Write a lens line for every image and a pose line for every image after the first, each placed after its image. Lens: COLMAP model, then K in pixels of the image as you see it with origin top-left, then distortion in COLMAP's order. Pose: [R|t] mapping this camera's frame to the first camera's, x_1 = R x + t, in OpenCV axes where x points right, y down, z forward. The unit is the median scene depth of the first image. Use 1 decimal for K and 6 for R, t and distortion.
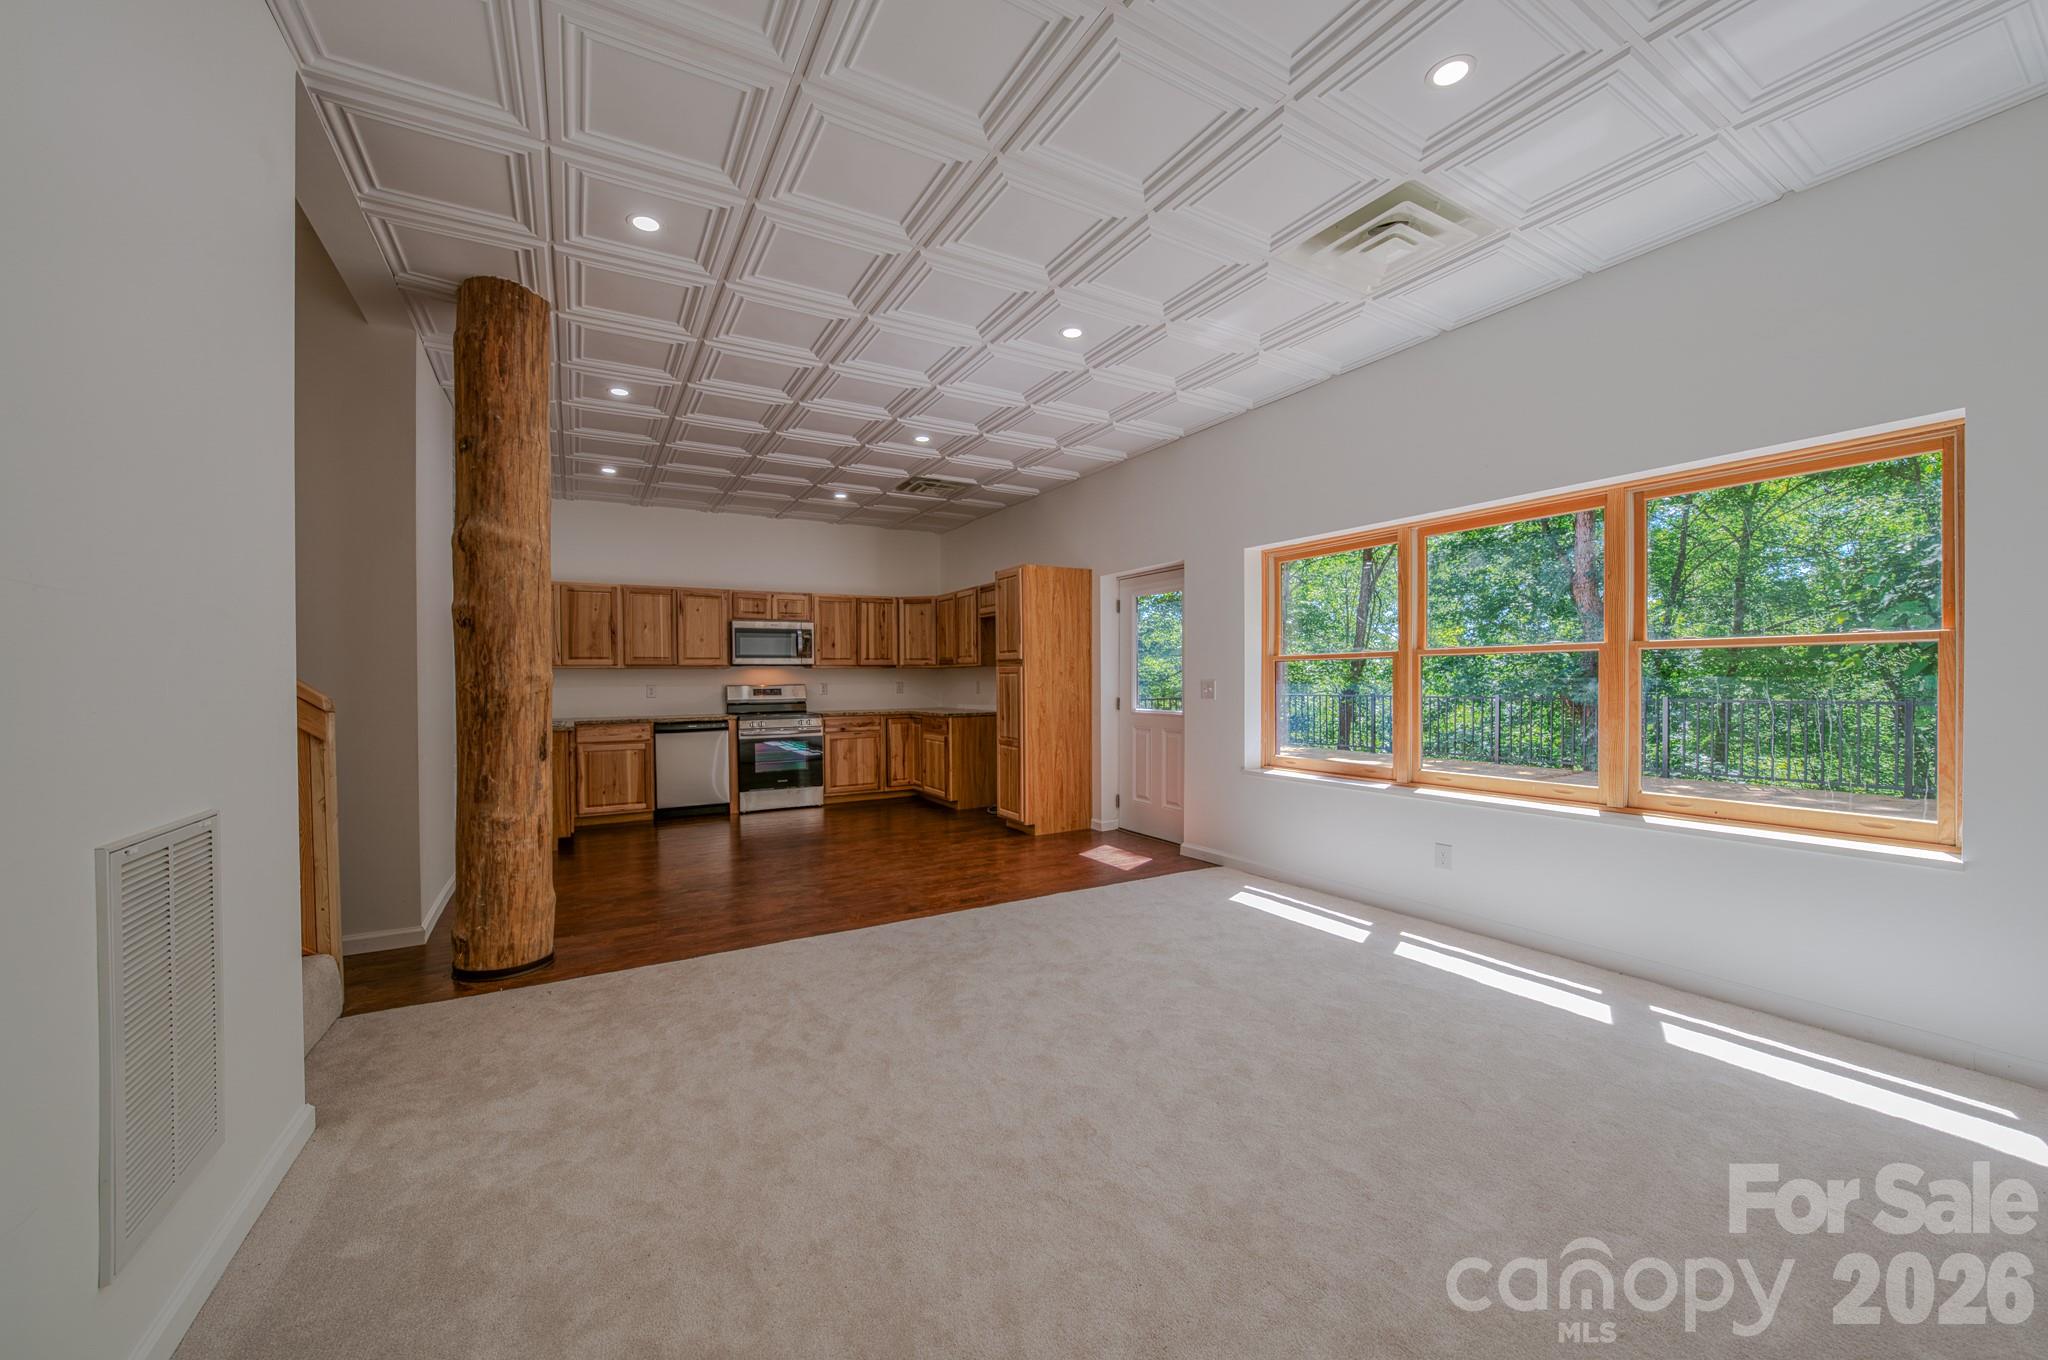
lens RADIAL K [[743.6, 0, 1003.1], [0, 743.6, 676.8], [0, 0, 1]] dist [-0.030316, 0.005335]
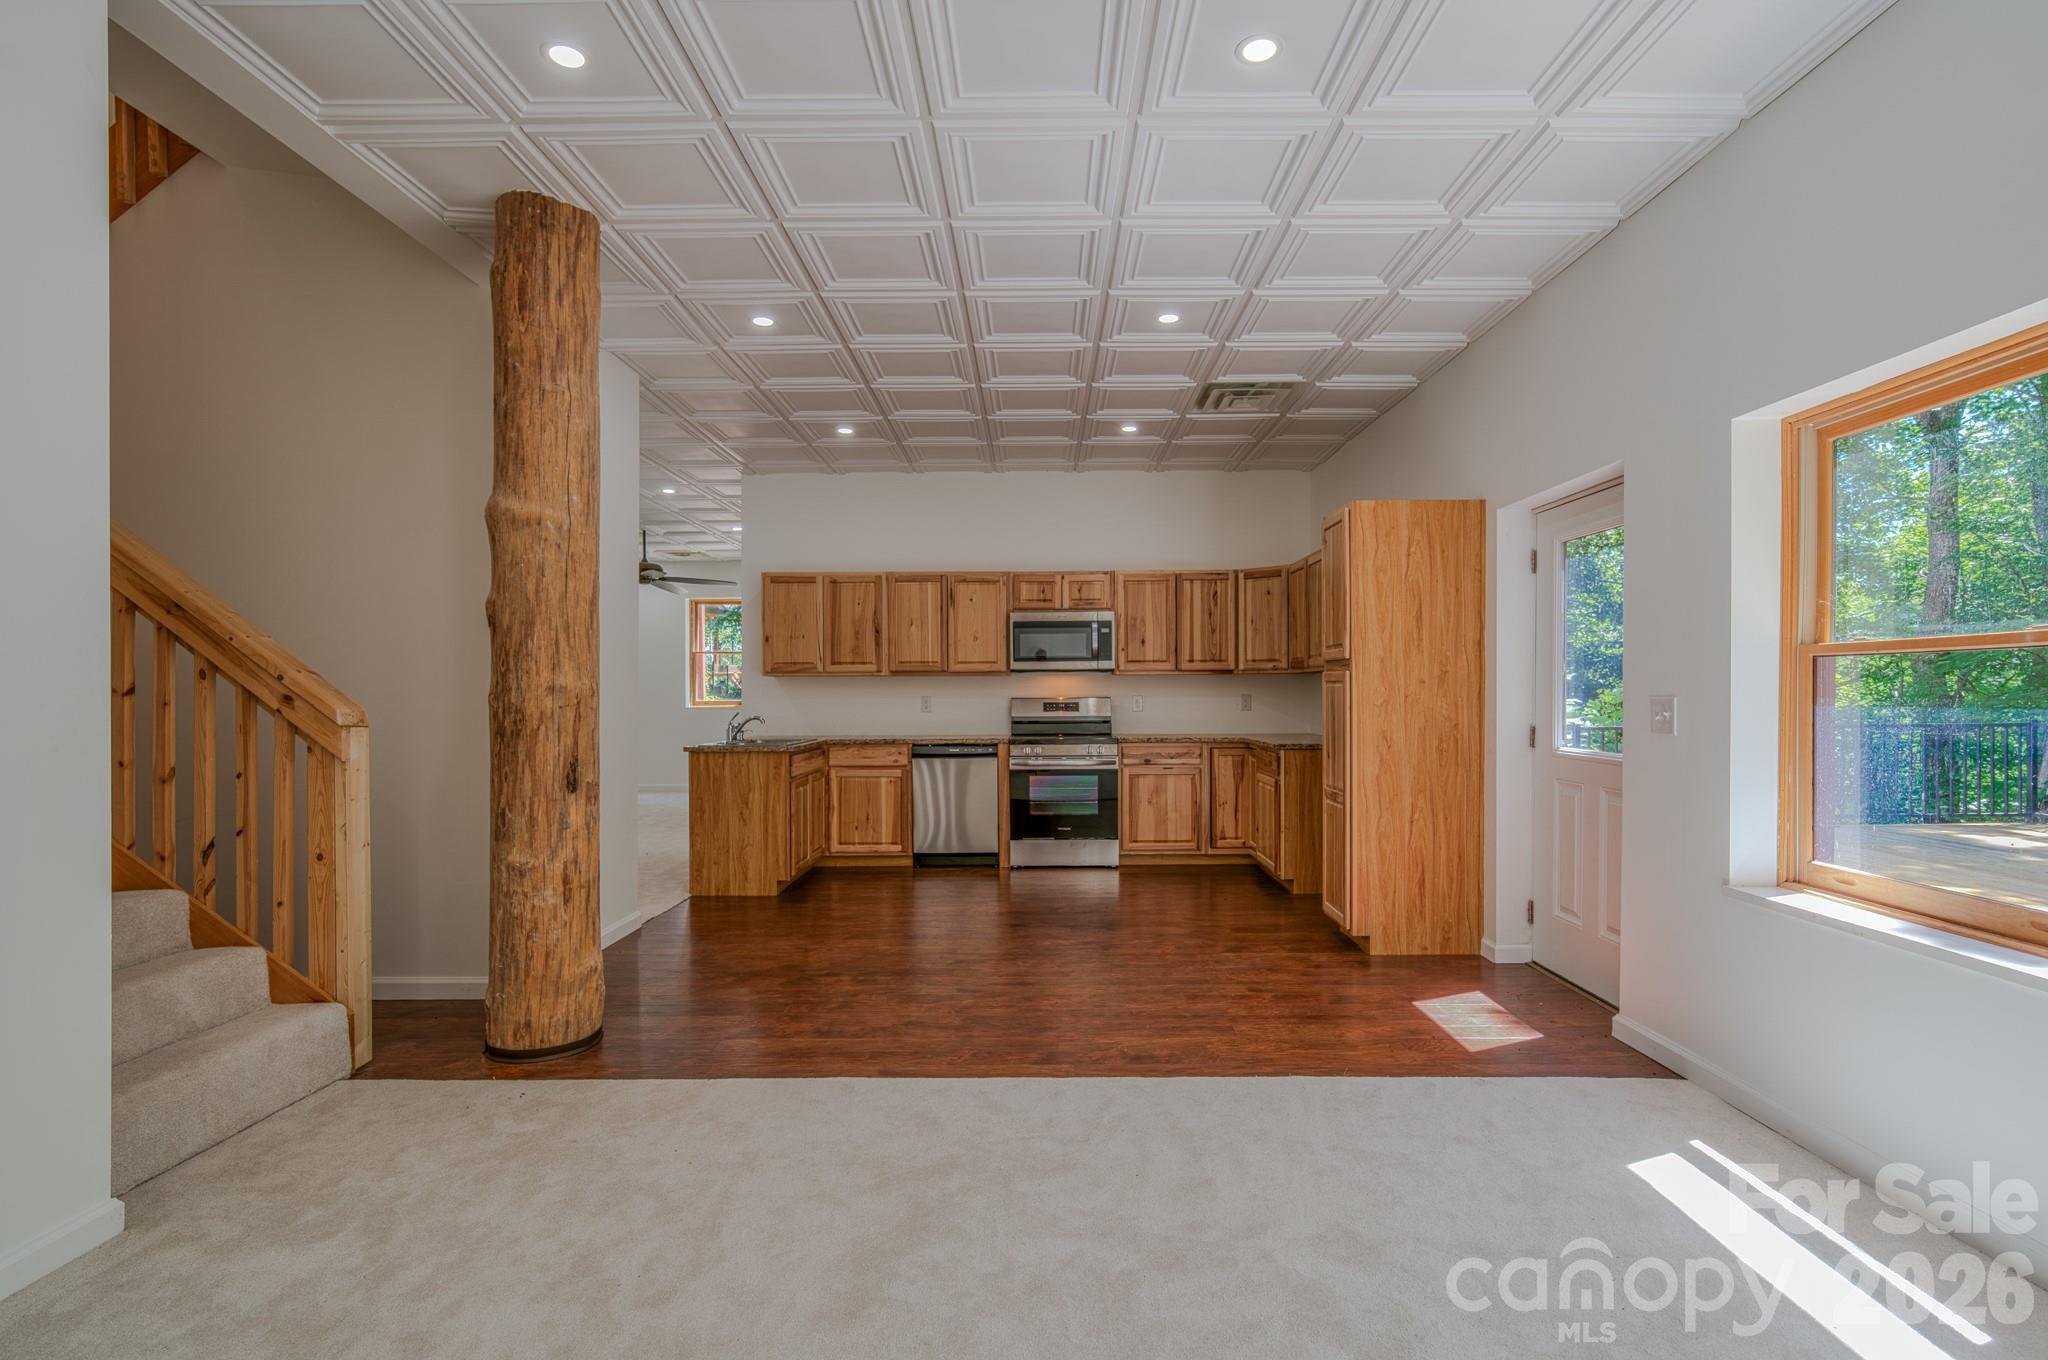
lens RADIAL K [[979.8, 0, 1003.6], [0, 979.8, 685.8], [0, 0, 1]] dist [-0.005136, 0.000669]
pose [[0.875823, 0.002161, -0.482627, 0.163500], [-0.002151, 0.999998, 0.000574, -0.001567], [0.482627, 0.000535, 0.875826, 0.171177]]
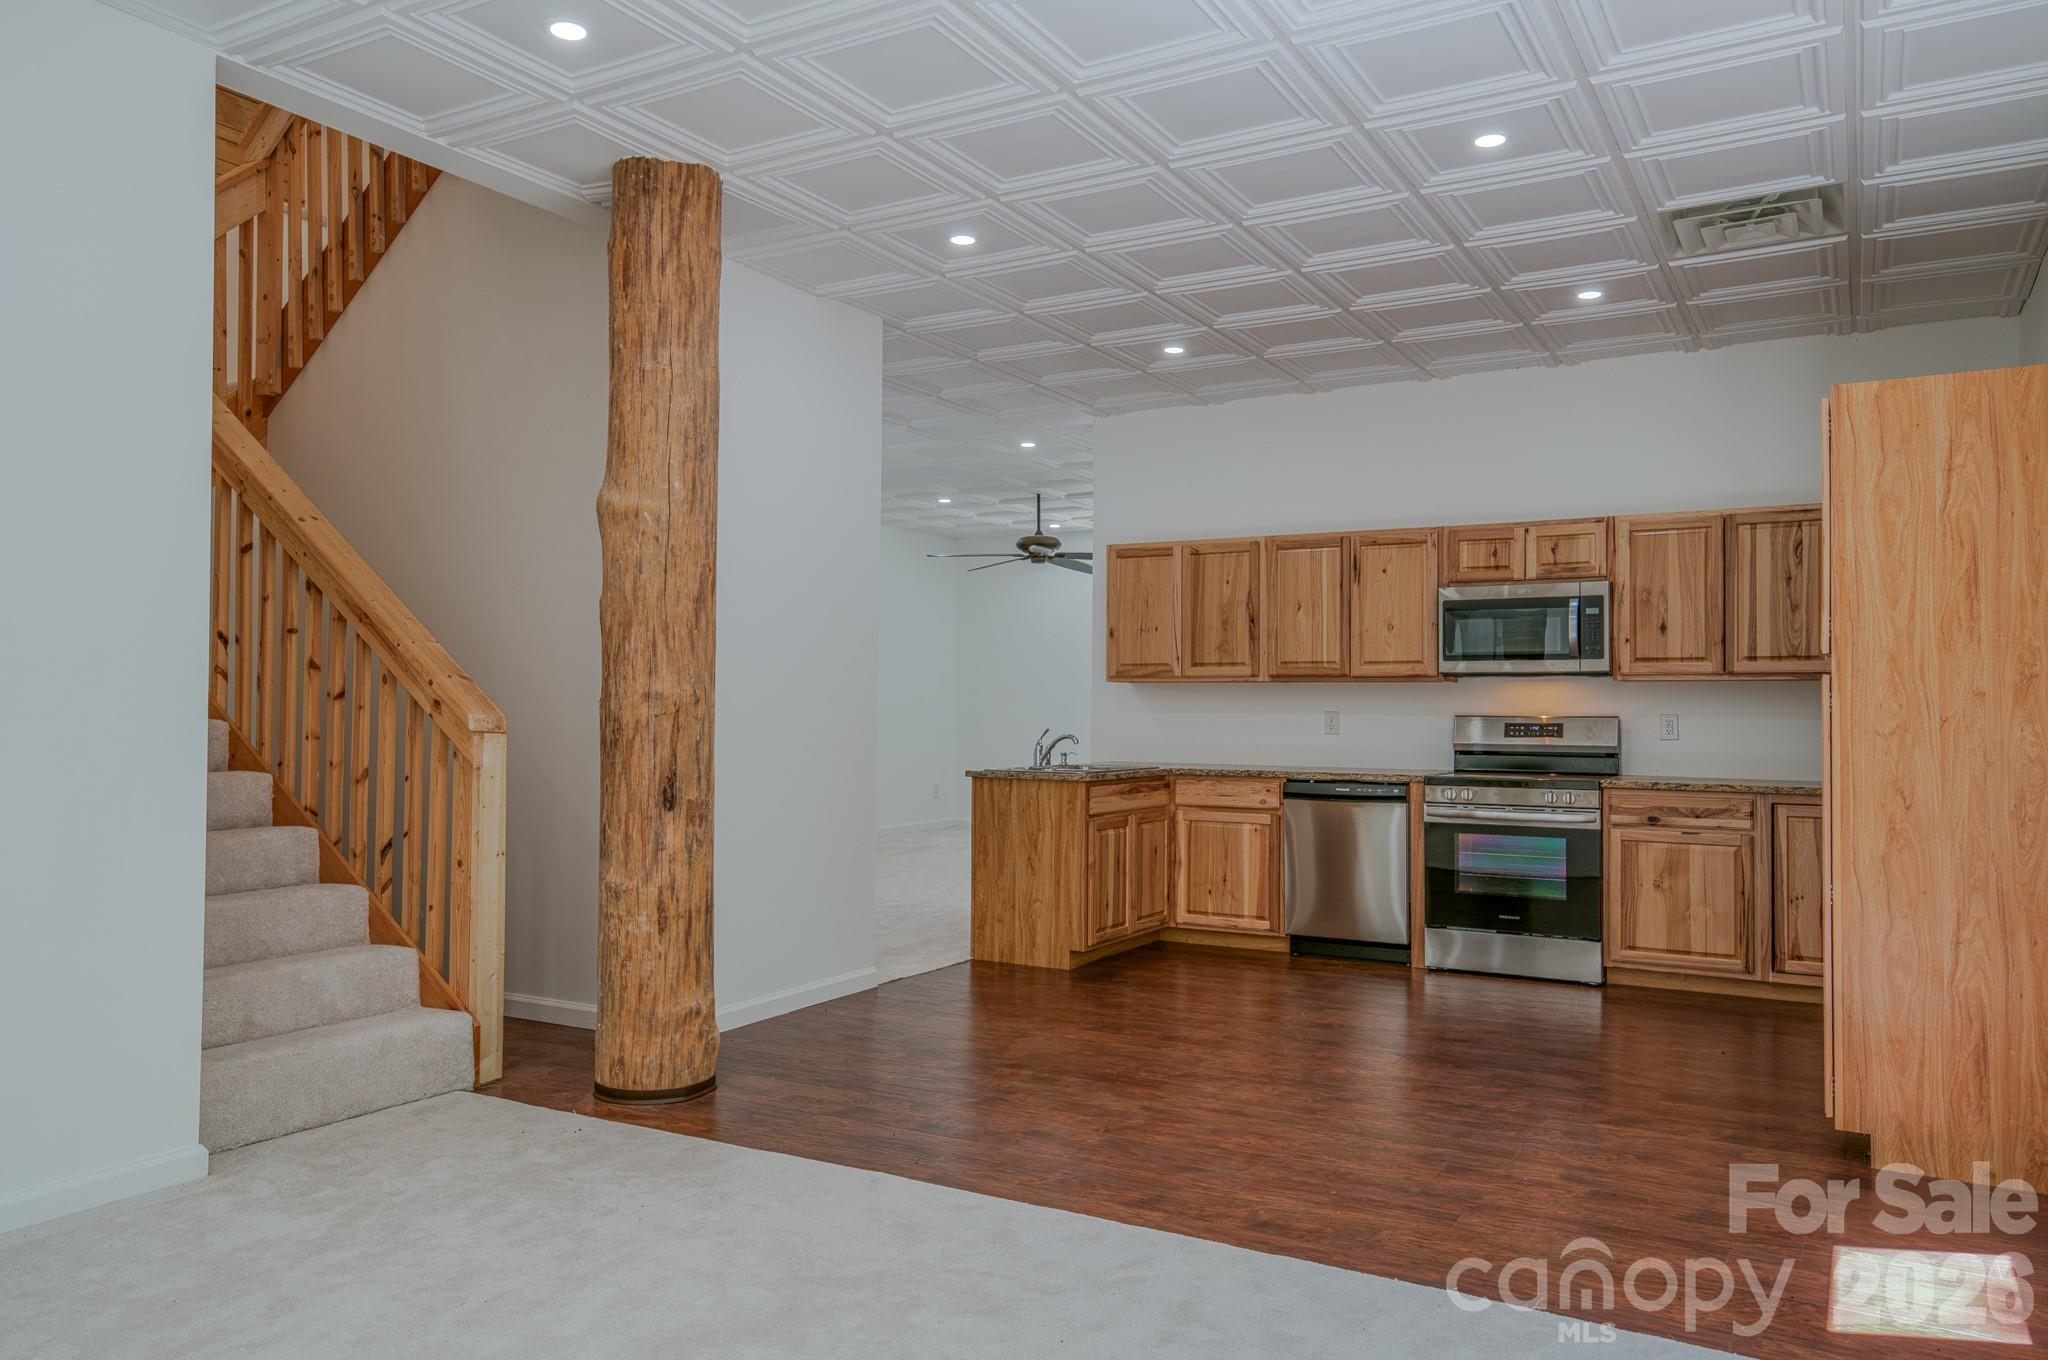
lens RADIAL K [[1376.7, 0, 901.6], [0, 1376.7, 669.4], [0, 0, 1]] dist [0.025041, -0.001258]
pose [[0.523003, -0.009284, -0.852281, 0.359936], [-0.007913, 0.999845, -0.015747, -0.002309], [0.852294, 0.014980, 0.522848, 0.277963]]
